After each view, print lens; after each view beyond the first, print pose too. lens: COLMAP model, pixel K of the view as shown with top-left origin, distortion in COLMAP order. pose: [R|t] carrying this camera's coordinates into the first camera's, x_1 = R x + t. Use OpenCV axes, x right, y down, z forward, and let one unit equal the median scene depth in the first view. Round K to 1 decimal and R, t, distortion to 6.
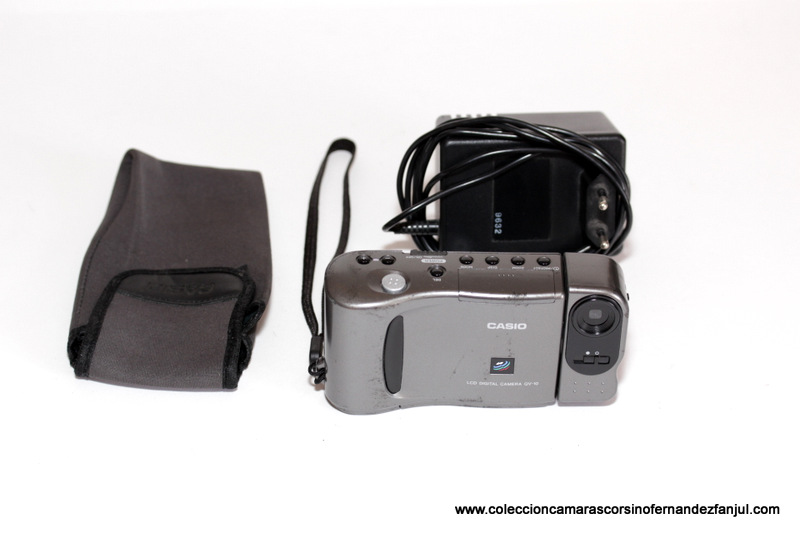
lens RADIAL K [[2304.9, 0, 400.0], [0, 2304.9, 267.0], [0, 0, 1]] dist [-0.111676, -0.260815]
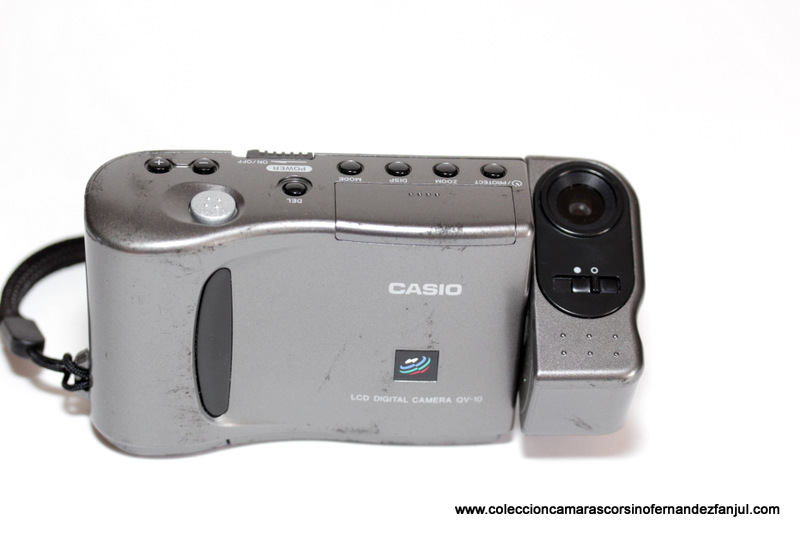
lens RADIAL K [[2304.9, 0, 400.0], [0, 2304.9, 267.0], [0, 0, 1]] dist [-0.111676, -0.260815]
pose [[0.999025, 0.003869, 0.043973, 0.016905], [-0.002099, 0.999188, -0.040225, 0.042084], [-0.044093, 0.040093, 0.998223, 0.464874]]
